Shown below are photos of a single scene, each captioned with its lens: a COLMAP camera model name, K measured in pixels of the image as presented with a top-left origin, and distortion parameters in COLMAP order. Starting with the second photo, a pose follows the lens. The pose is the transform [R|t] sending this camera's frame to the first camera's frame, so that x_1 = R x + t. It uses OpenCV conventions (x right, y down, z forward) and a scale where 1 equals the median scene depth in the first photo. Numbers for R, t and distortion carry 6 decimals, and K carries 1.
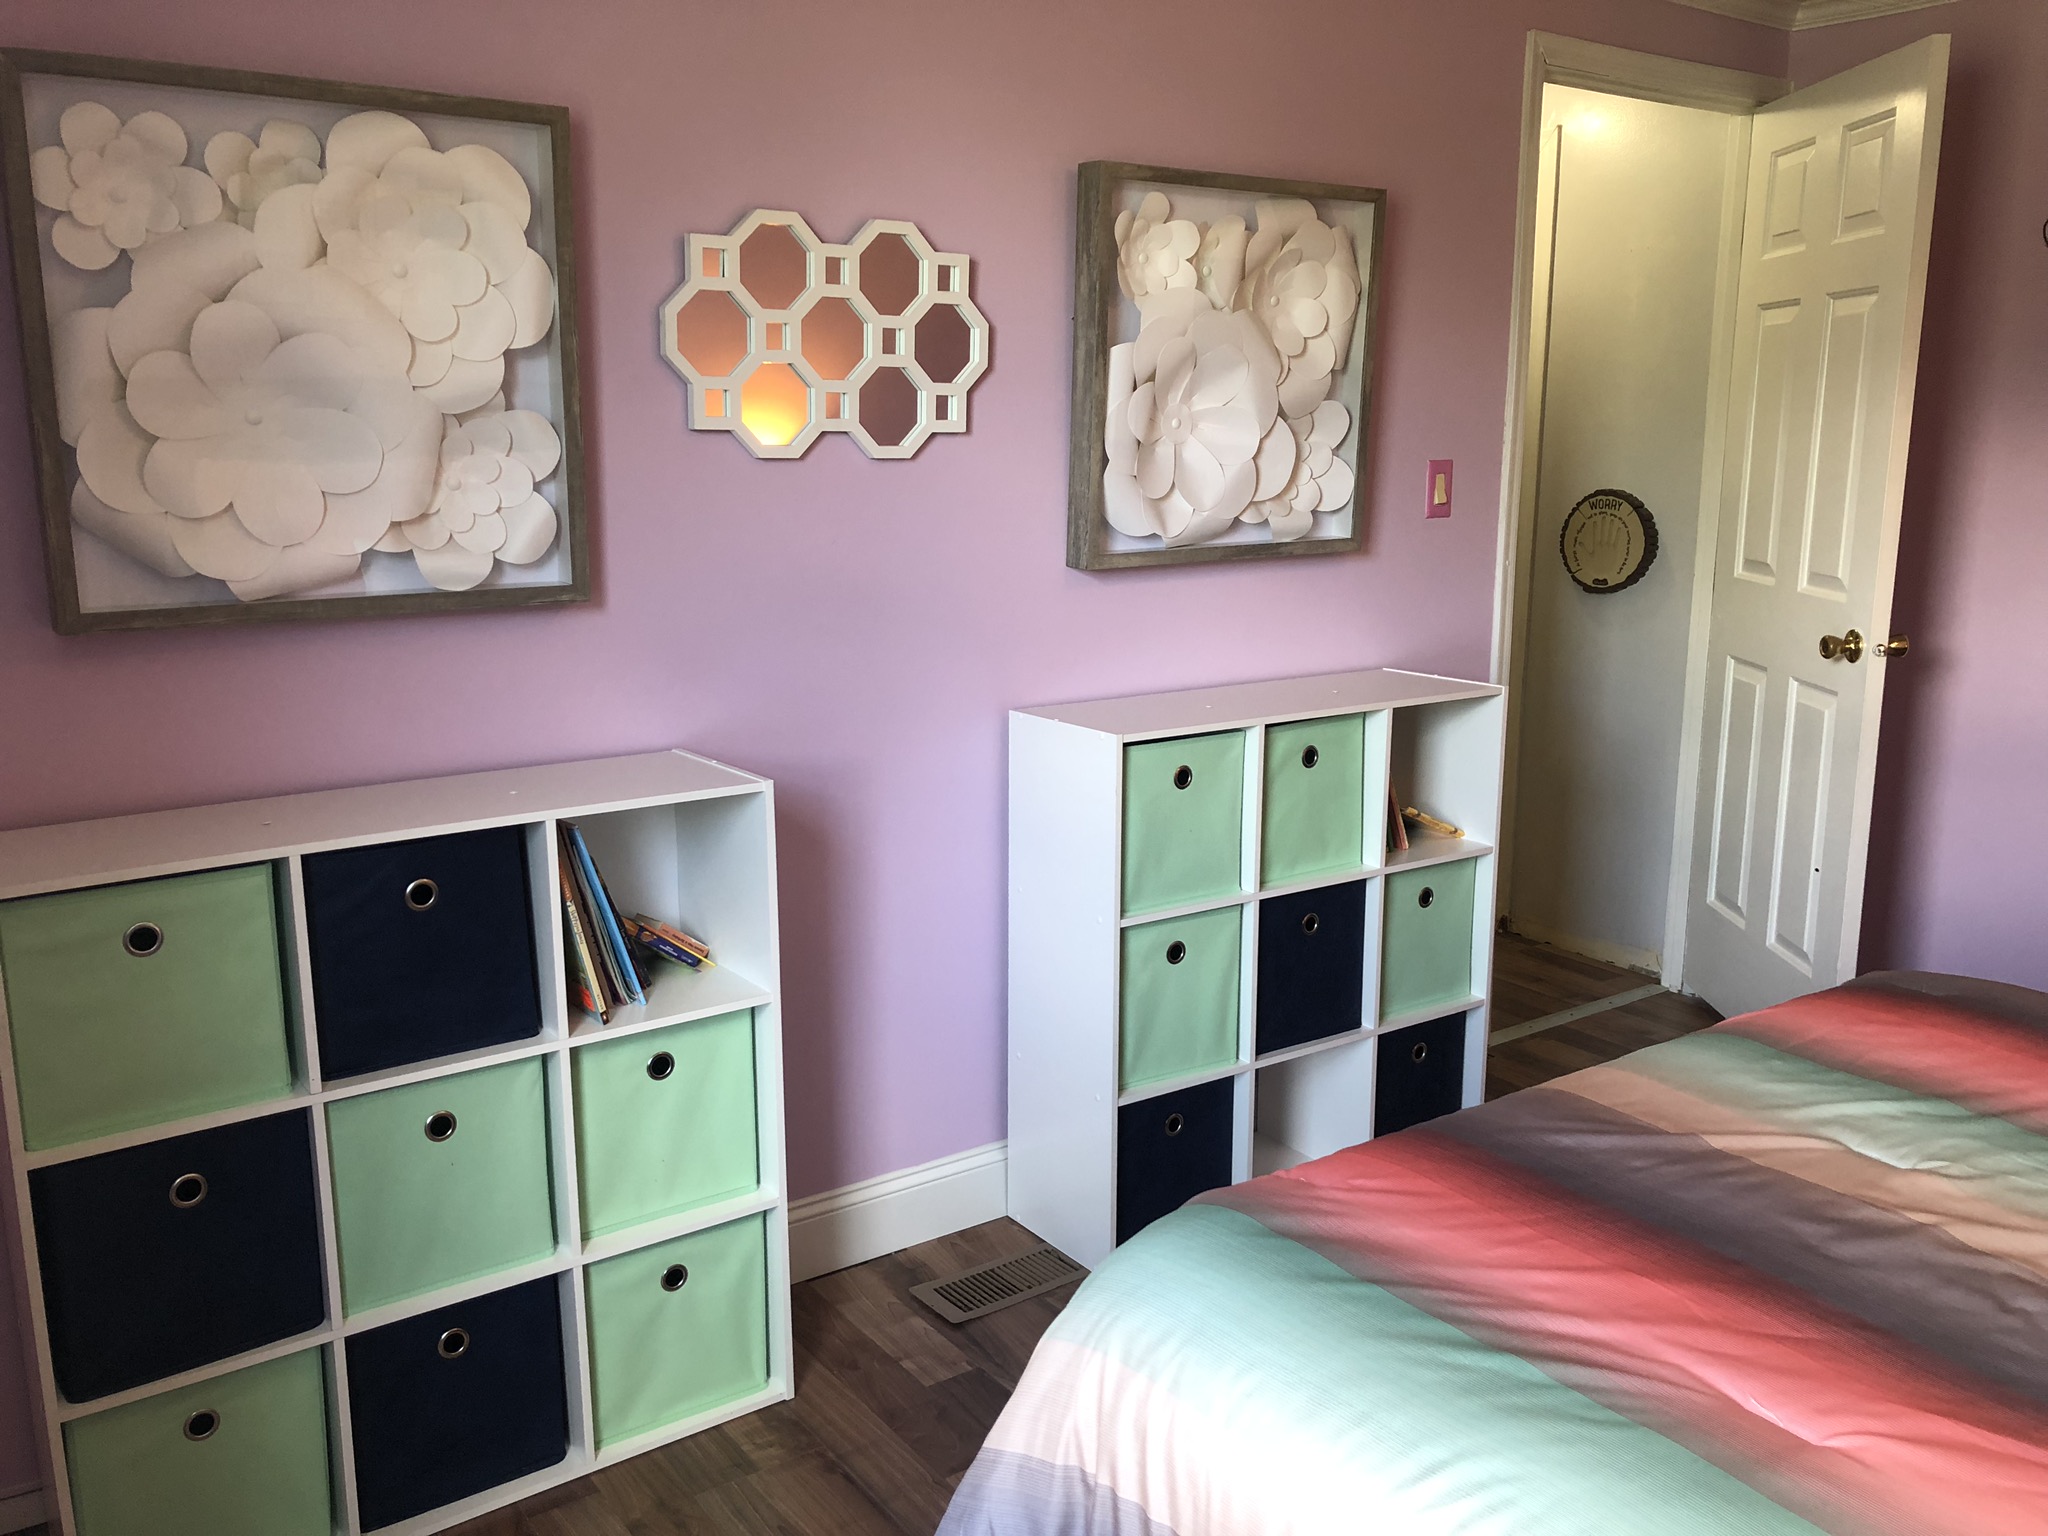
lens RADIAL K [[1690.0, 0, 1022.7], [0, 1690.0, 773.2], [0, 0, 1]] dist [0.022688, -0.014012]
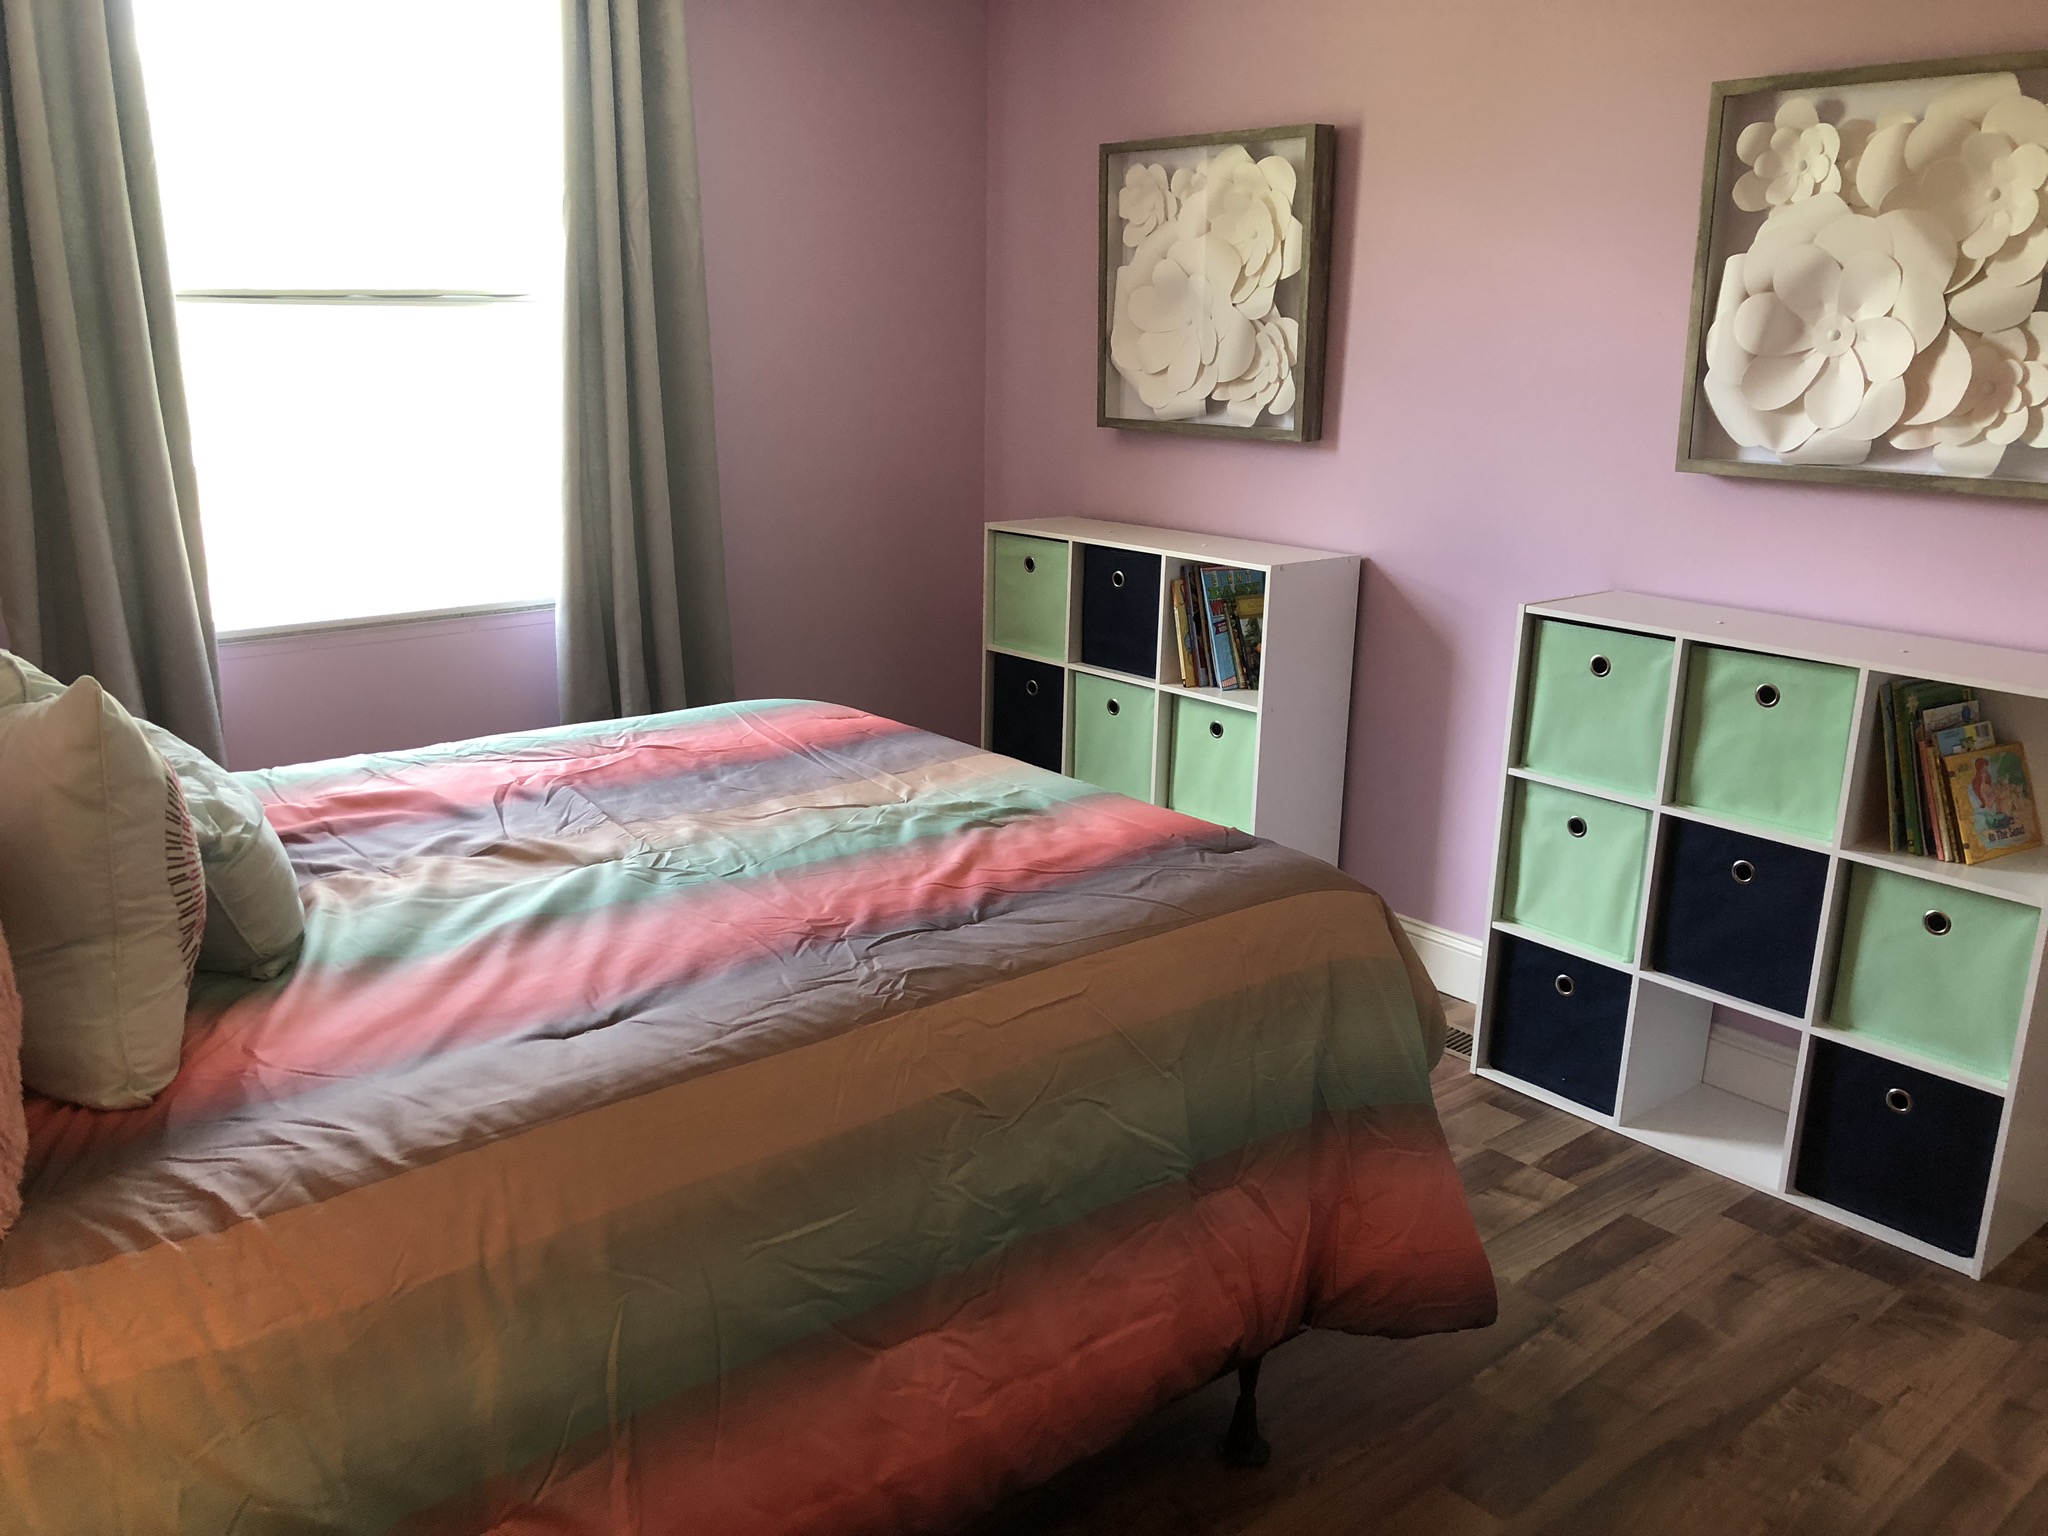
lens RADIAL K [[1690.0, 0, 1024.9], [0, 1690.0, 769.8], [0, 0, 1]] dist [0.022688, -0.014012]
pose [[0.096307, 0.264270, -0.959628, 1.323910], [-0.213060, 0.947237, 0.239475, -0.137296], [0.972281, 0.181396, 0.147531, 0.589903]]
